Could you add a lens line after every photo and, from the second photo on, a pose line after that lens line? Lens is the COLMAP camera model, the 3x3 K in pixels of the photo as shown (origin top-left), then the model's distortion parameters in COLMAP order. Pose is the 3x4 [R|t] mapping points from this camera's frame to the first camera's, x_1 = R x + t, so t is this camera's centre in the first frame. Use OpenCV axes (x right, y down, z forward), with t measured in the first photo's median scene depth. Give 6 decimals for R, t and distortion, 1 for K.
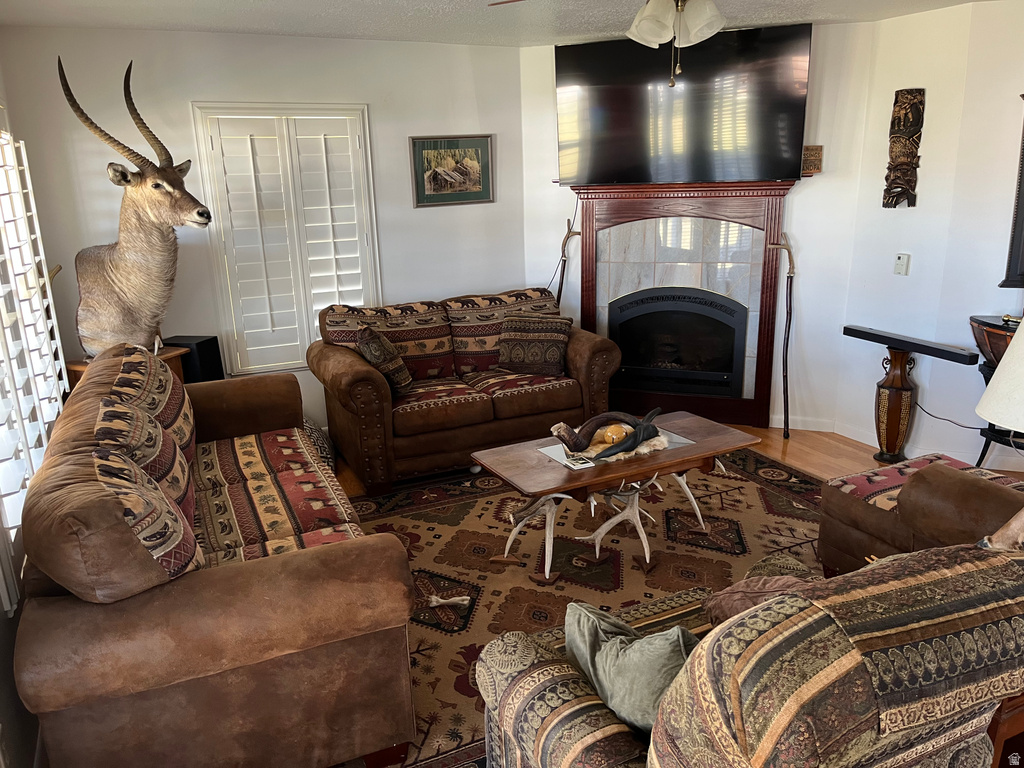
lens RADIAL K [[774.6, 0, 514.9], [0, 774.6, 387.1], [0, 0, 1]] dist [0.065917, -0.100561]
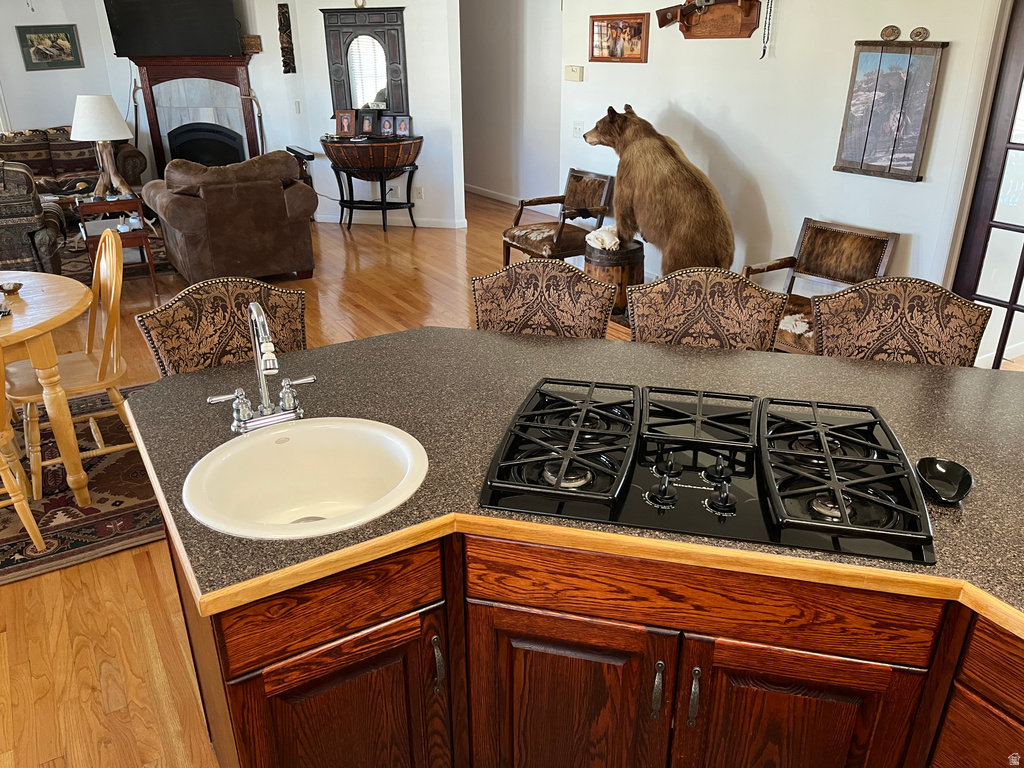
lens RADIAL K [[781.5, 0, 512.0], [0, 781.5, 384.0], [0, 0, 1]] dist [0.061875, -0.096511]
pose [[0.994049, -0.027098, 0.105513, 0.726736], [0.013039, 0.991201, 0.131719, 0.225410], [-0.108154, -0.129560, 0.985656, -0.853540]]
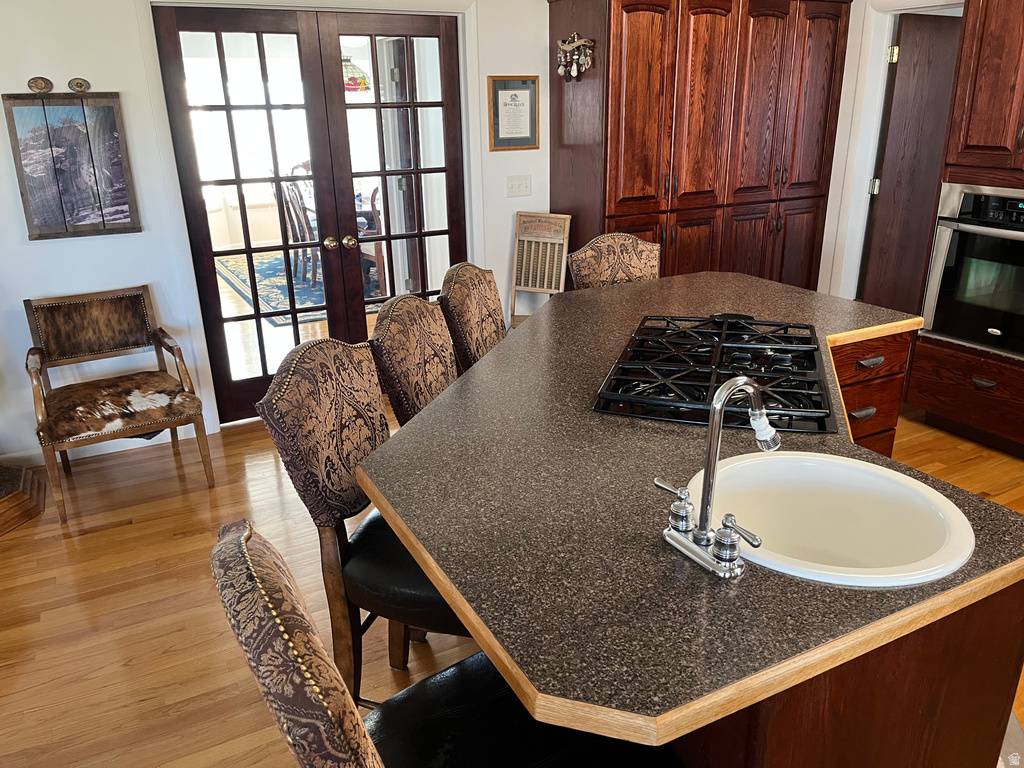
lens RADIAL K [[774.6, 0, 514.9], [0, 774.6, 387.1], [0, 0, 1]] dist [0.065917, -0.100561]
pose [[-0.030097, -0.317090, 0.947918, 0.430221], [0.291853, 0.904233, 0.311744, 0.142137], [-0.955990, 0.286035, 0.065329, -0.463423]]
